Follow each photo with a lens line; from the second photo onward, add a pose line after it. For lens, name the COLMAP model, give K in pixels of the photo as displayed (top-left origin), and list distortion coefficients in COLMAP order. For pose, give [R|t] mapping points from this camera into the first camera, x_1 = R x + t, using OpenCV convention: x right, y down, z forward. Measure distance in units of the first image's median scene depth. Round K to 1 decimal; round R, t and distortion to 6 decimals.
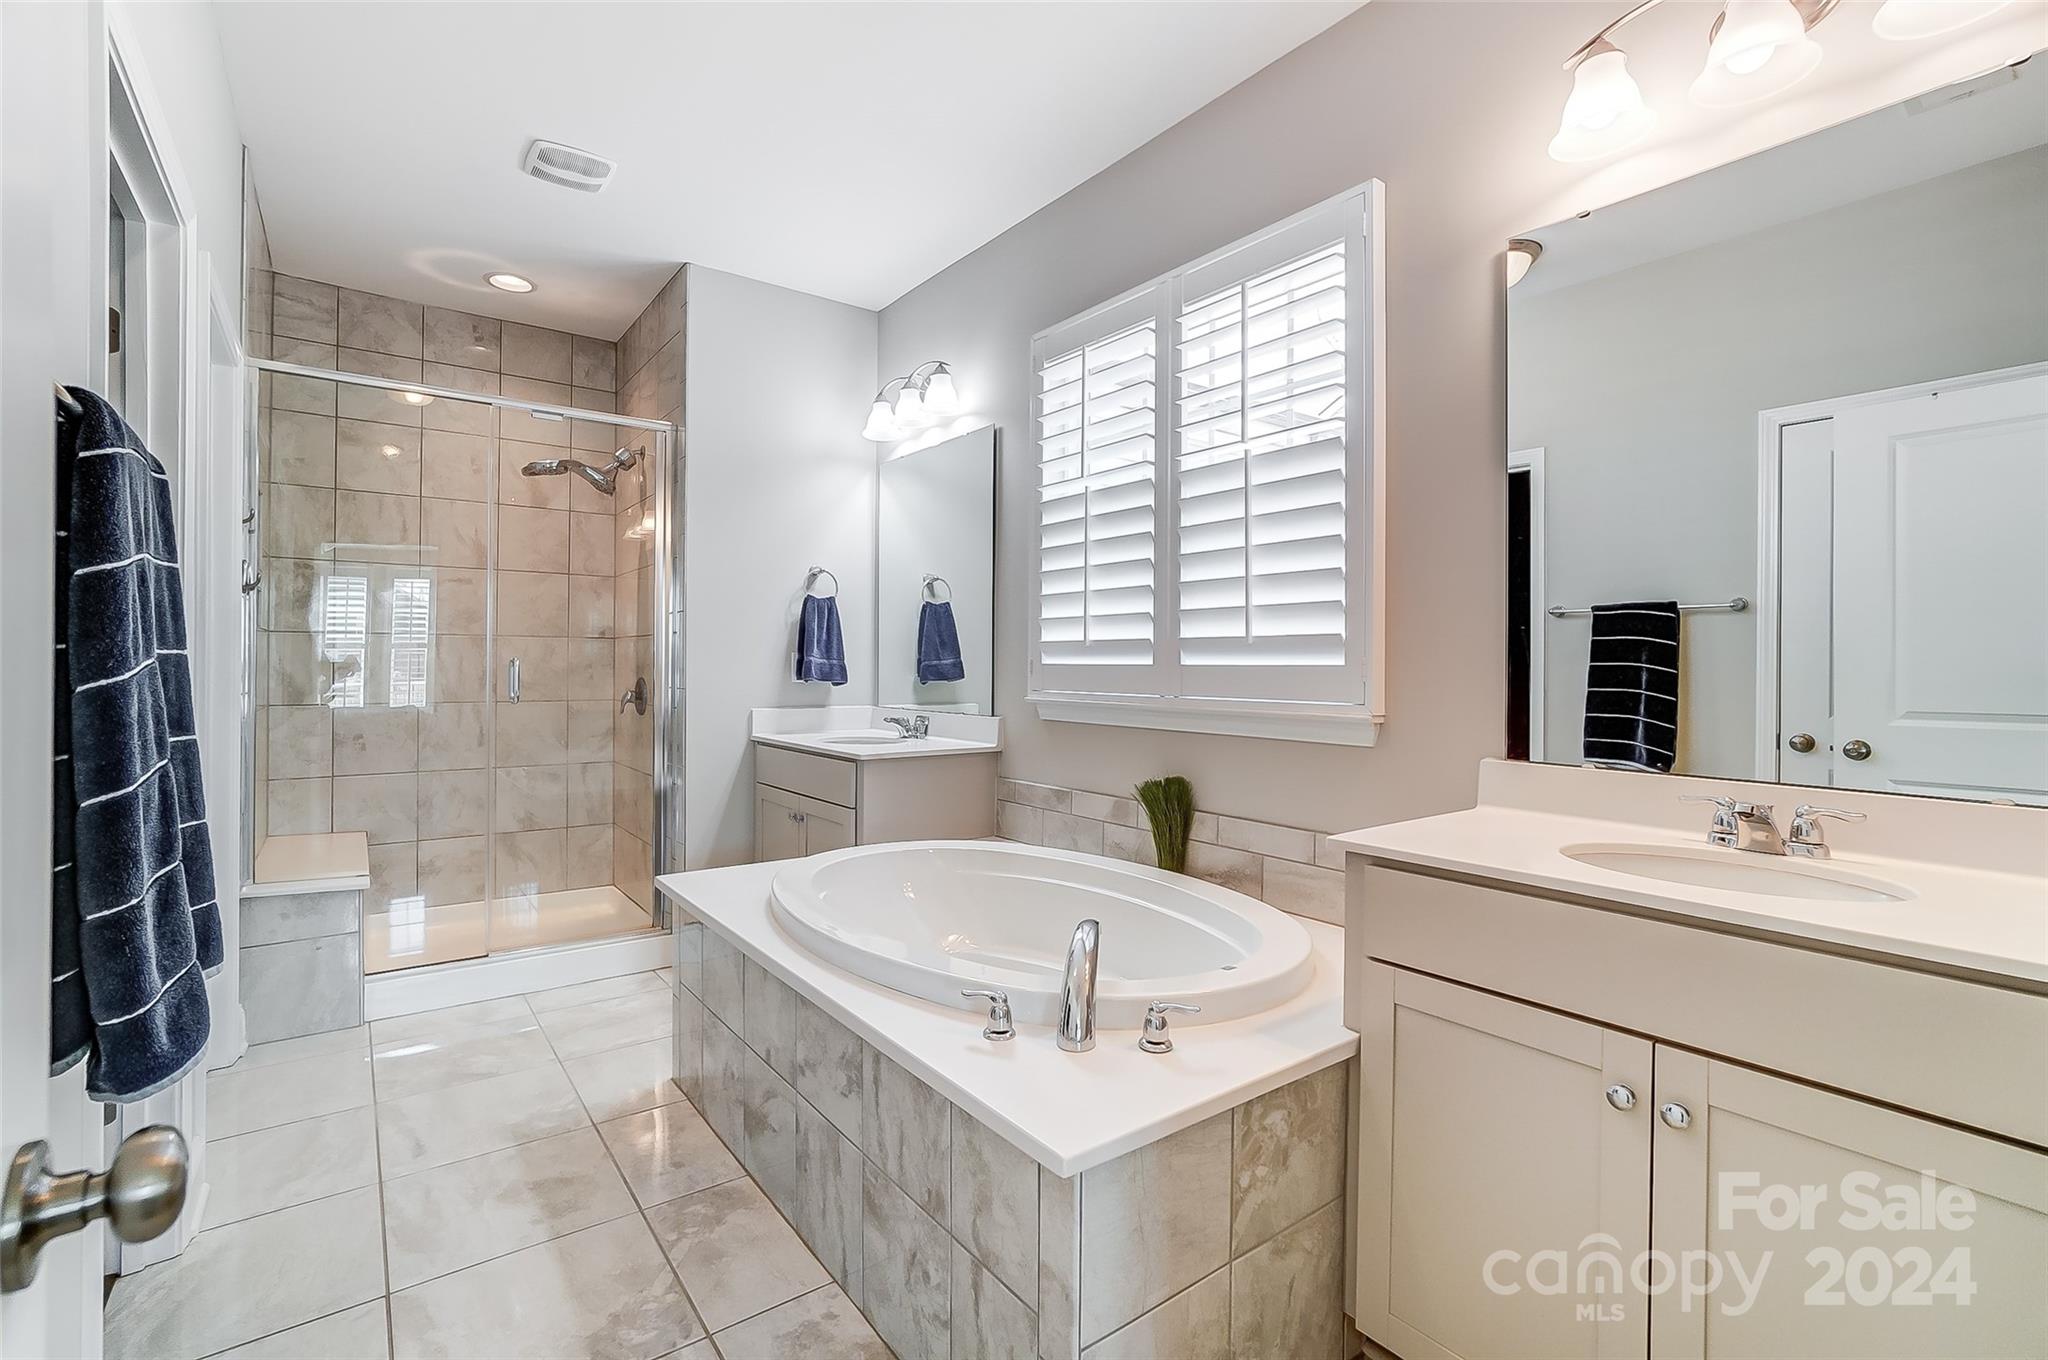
lens RADIAL K [[918.6, 0, 1012.0], [0, 918.6, 650.3], [0, 0, 1]] dist [-0.023208, 0.008978]
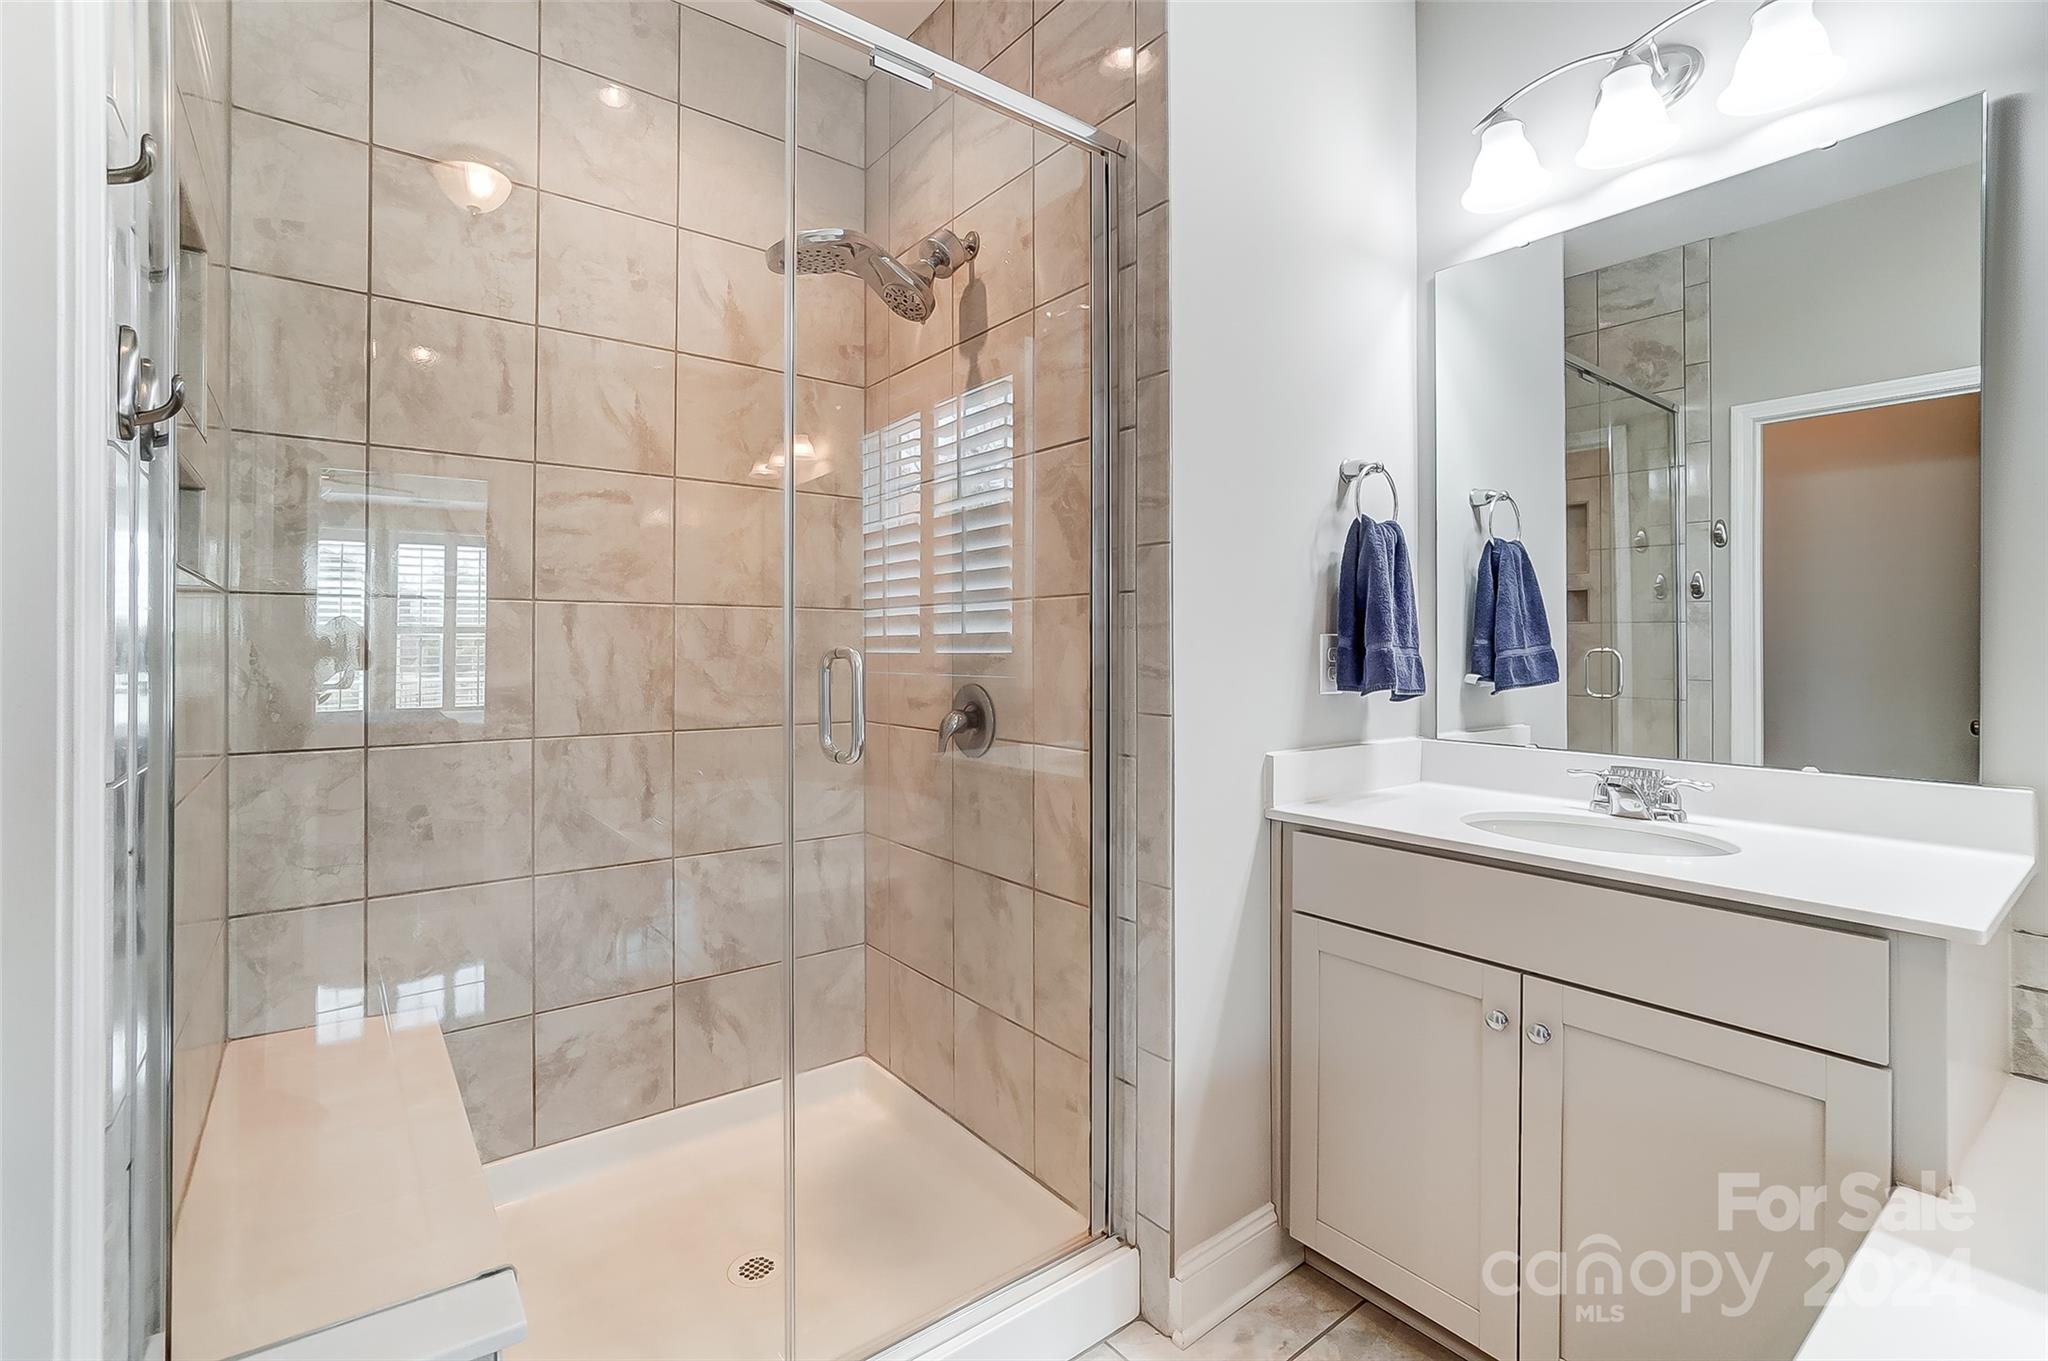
lens RADIAL K [[918.6, 0, 1012.0], [0, 918.6, 650.8], [0, 0, 1]] dist [-0.023208, 0.008978]
pose [[0.999960, -0.000528, 0.008876, -0.387725], [0.000473, 0.999980, 0.006265, 0.007575], [-0.008879, -0.006261, 0.999941, 0.489354]]
